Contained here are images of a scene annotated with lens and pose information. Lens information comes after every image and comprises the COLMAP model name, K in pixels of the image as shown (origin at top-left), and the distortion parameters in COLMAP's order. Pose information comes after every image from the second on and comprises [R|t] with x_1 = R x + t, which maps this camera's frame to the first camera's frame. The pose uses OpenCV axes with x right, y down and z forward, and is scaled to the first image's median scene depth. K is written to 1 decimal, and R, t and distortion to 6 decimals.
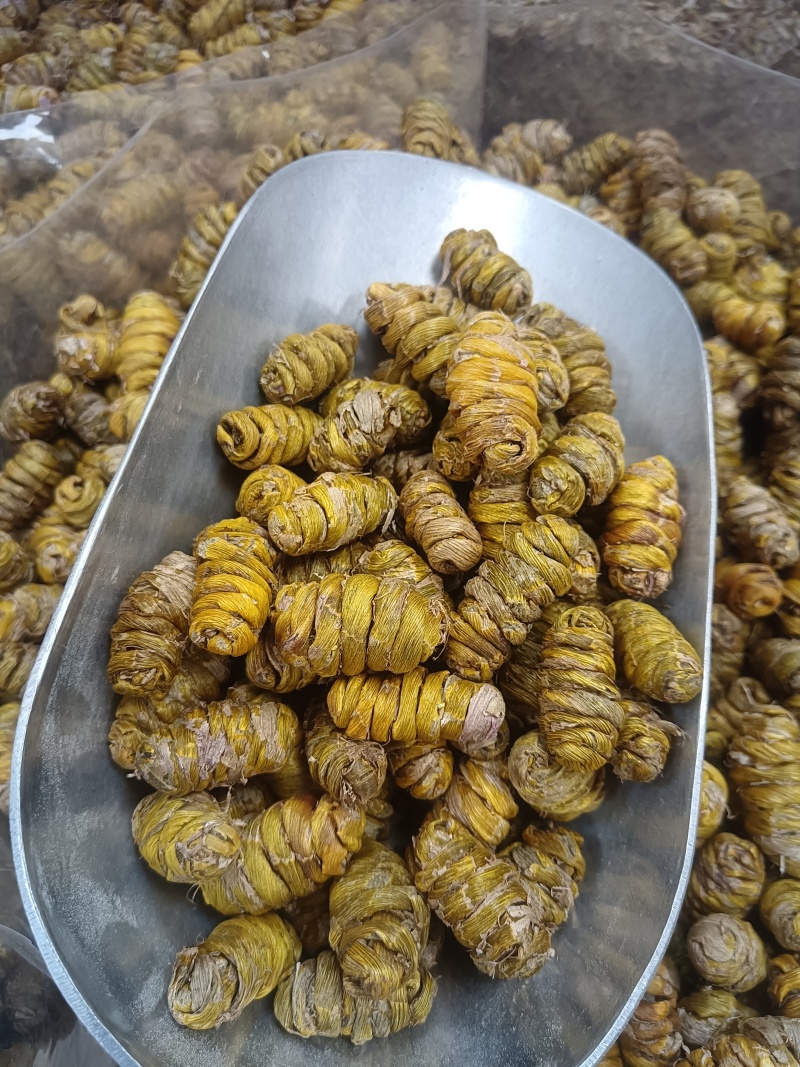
lens RADIAL K [[849.6, 0, 400.9], [0, 849.6, 570.5], [0, 0, 1]] dist [-0.027701, -0.005076]
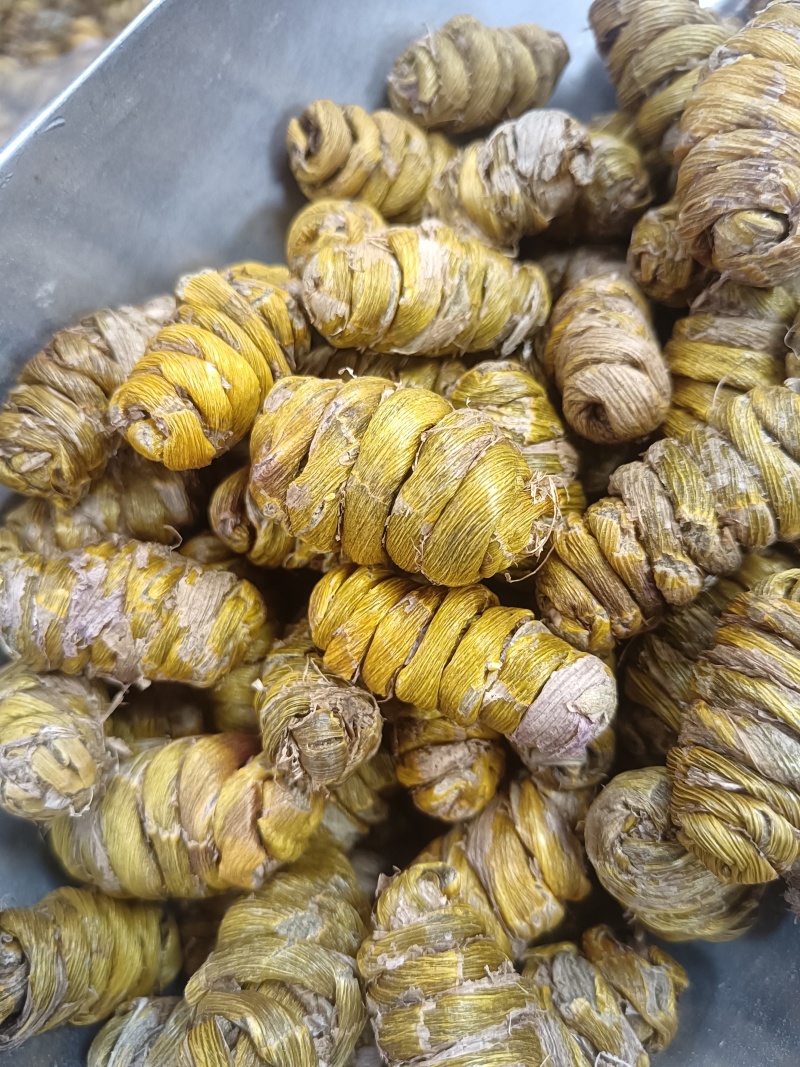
lens RADIAL K [[849.6, 0, 400.9], [0, 849.6, 570.5], [0, 0, 1]] dist [-0.027701, -0.005076]
pose [[0.931903, 0.291001, -0.216507, 0.088022], [-0.281502, 0.956688, 0.074197, 0.077477], [0.228721, -0.008197, 0.973457, 0.459504]]
